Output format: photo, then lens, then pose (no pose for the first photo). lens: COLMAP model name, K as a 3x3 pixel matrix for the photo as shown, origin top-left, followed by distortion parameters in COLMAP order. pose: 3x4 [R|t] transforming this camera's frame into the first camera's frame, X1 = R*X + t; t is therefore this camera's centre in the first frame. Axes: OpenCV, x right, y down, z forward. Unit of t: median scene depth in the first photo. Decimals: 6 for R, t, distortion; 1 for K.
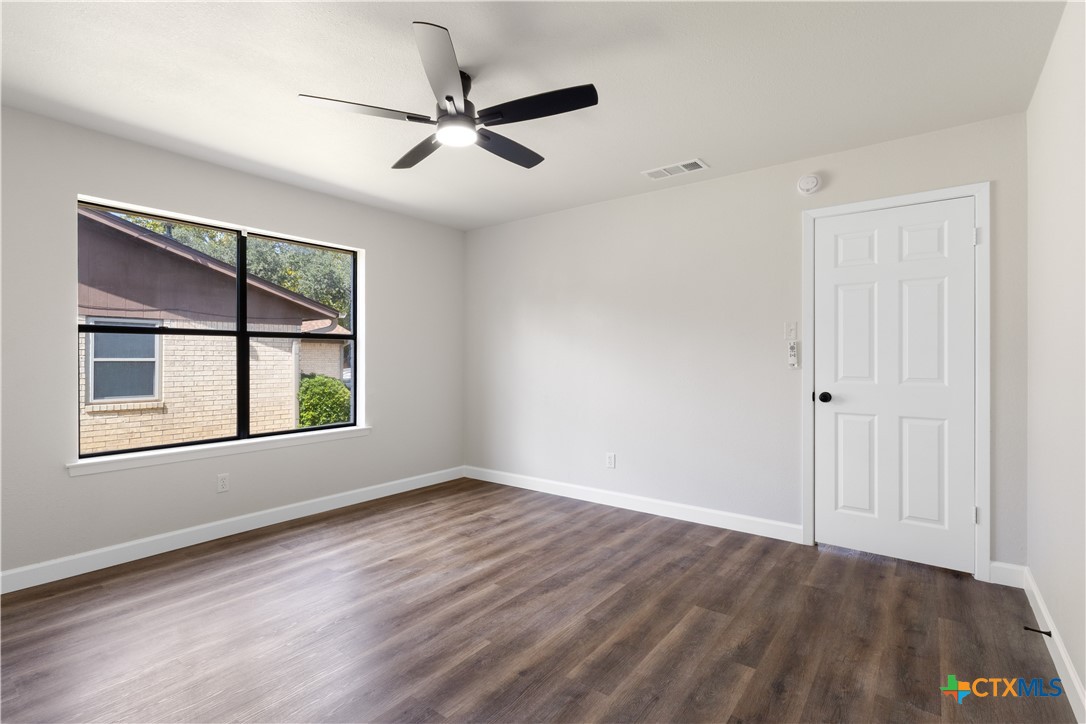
lens RADIAL K [[506.7, 0, 547.0], [0, 506.7, 364.8], [0, 0, 1]] dist [0.002428, 0.000575]
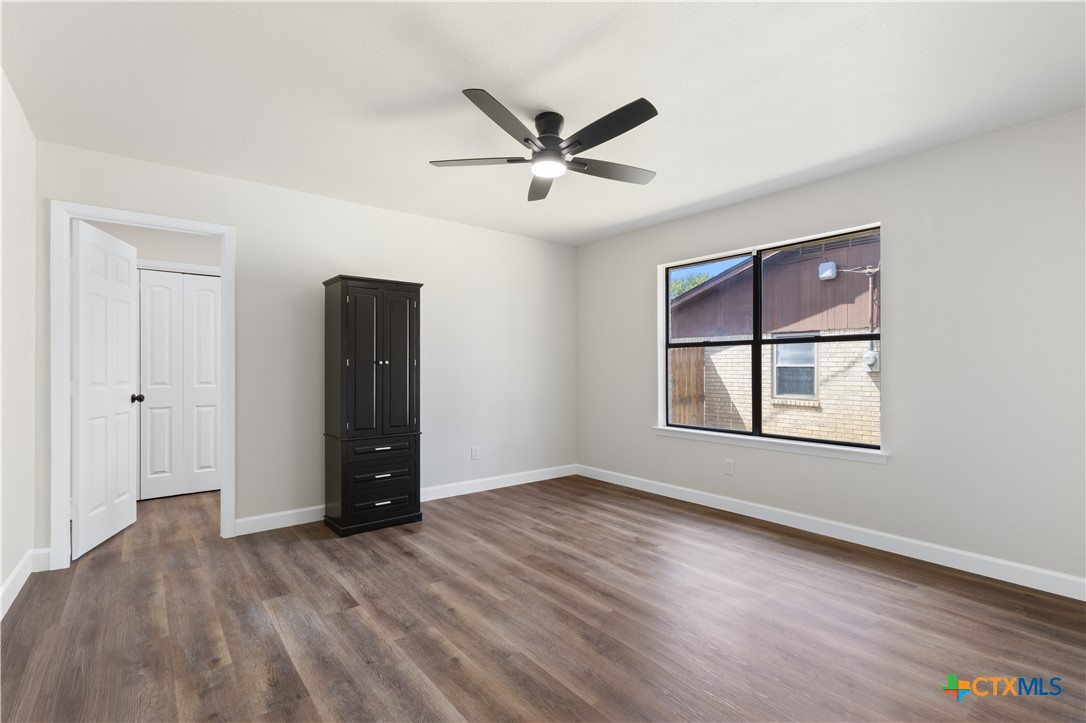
lens RADIAL K [[506.7, 0, 547.0], [0, 506.7, 364.3], [0, 0, 1]] dist [0.002428, 0.000575]
pose [[-0.246252, -0.001904, -0.969204, 0.685866], [-0.010024, 0.999950, 0.000582, -0.008696], [0.969154, 0.009859, -0.246259, 0.933484]]
